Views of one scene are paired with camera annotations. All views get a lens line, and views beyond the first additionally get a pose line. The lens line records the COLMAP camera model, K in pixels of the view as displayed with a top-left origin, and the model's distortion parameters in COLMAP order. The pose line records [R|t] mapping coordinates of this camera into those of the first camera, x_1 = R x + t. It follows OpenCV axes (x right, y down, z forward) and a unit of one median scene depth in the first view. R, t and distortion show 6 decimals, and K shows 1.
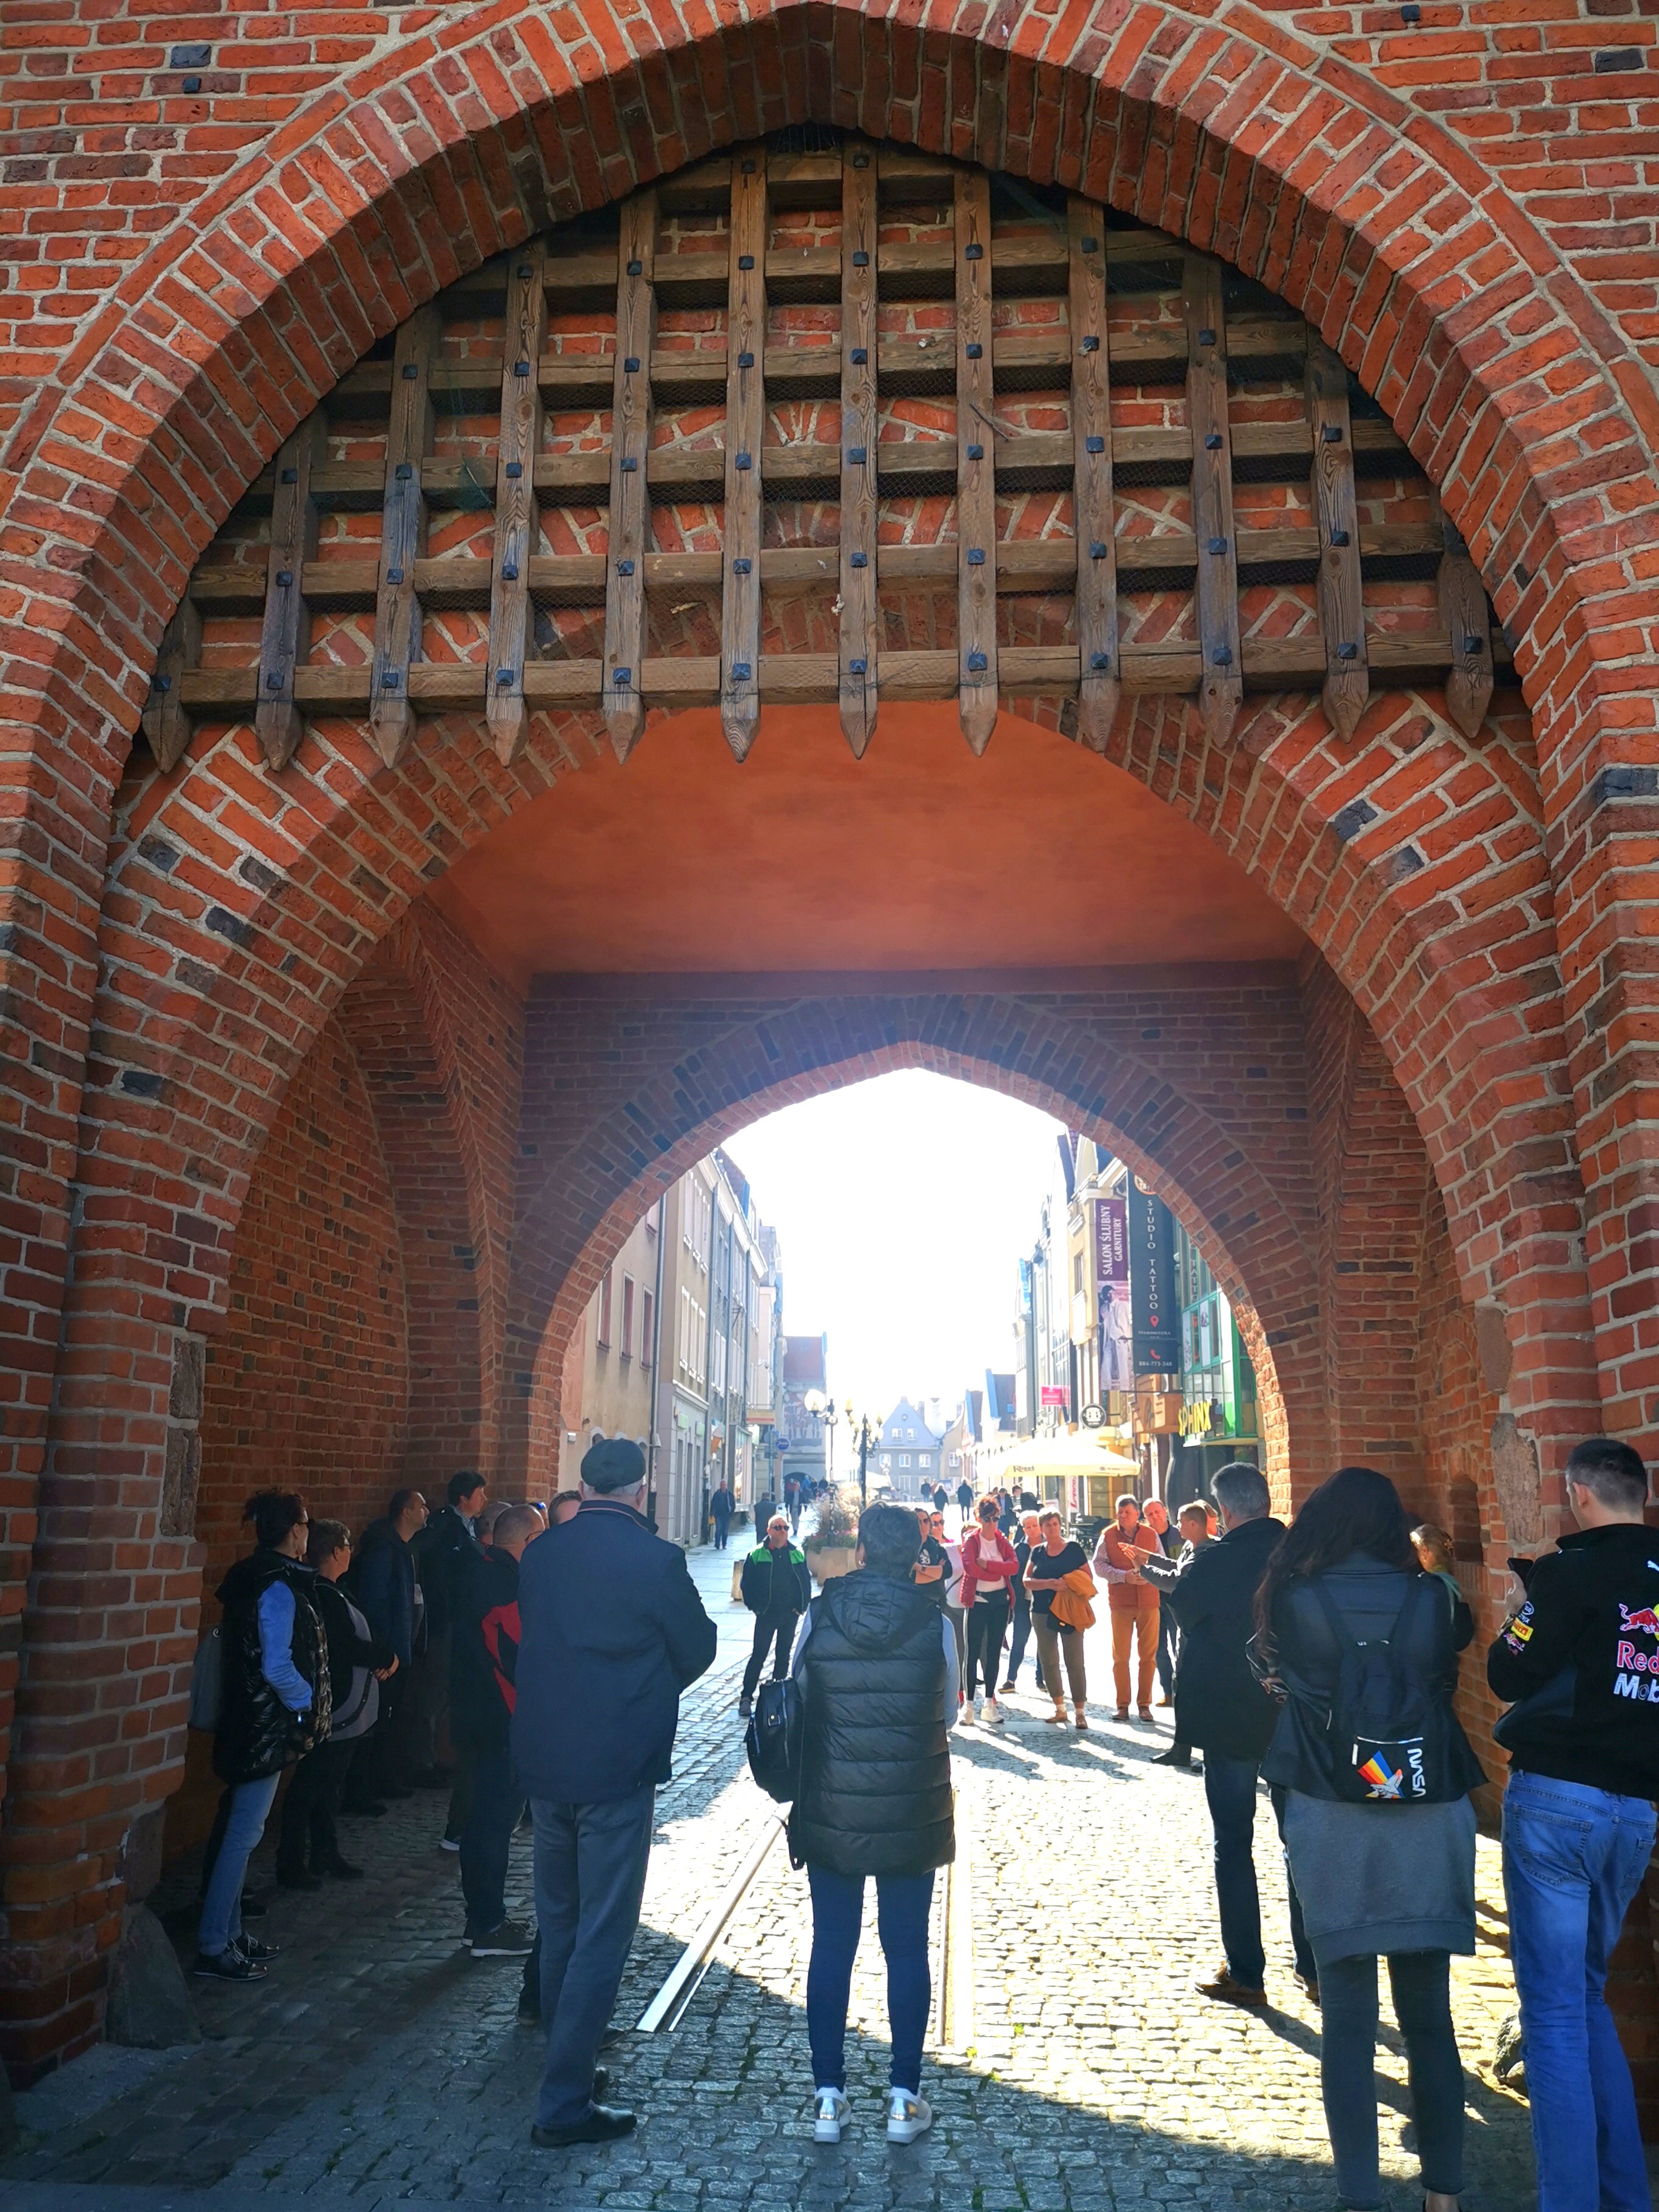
lens RADIAL K [[1757.4, 0, 840.5], [0, 1757.4, 1110.1], [0, 0, 1]] dist [0.051861, -0.027470]
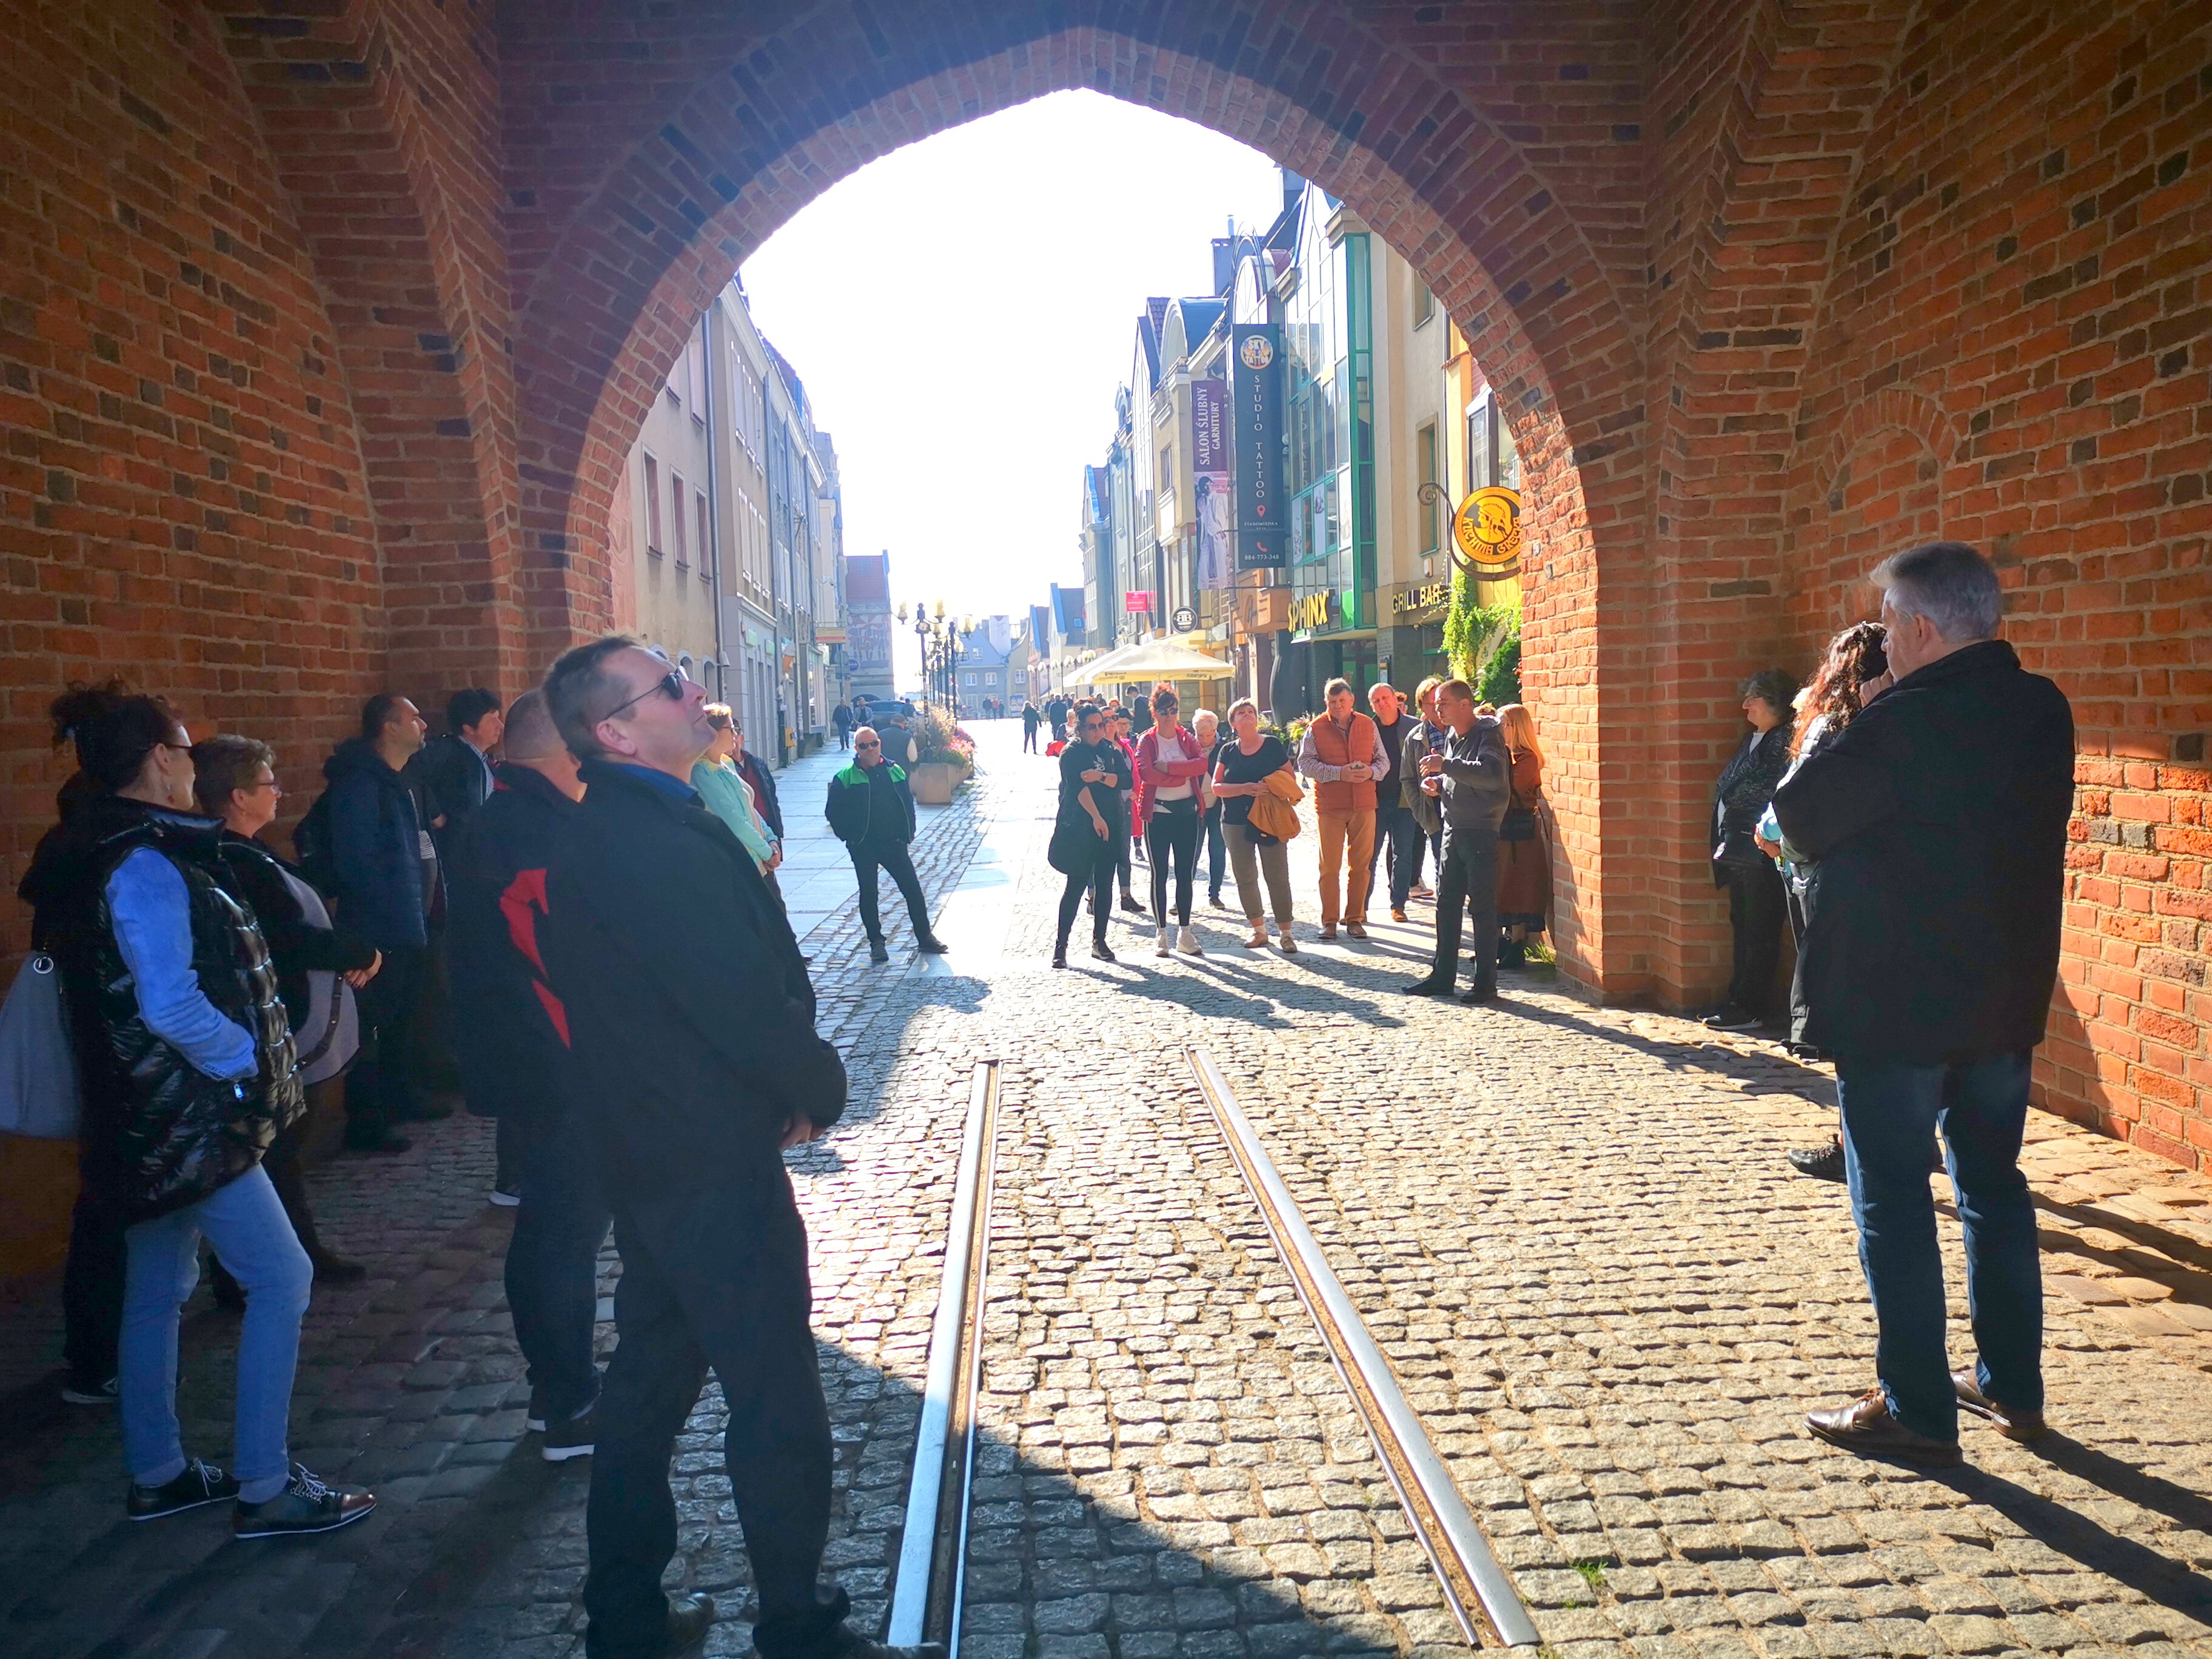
lens RADIAL K [[1757.4, 0, 1098.1], [0, 1757.4, 835.2], [0, 0, 1]] dist [0.051861, -0.027470]
pose [[0.993047, -0.050460, 0.106354, -0.037379], [0.018574, 0.959316, 0.281723, 0.058411], [-0.116243, -0.277789, 0.953583, 0.225343]]
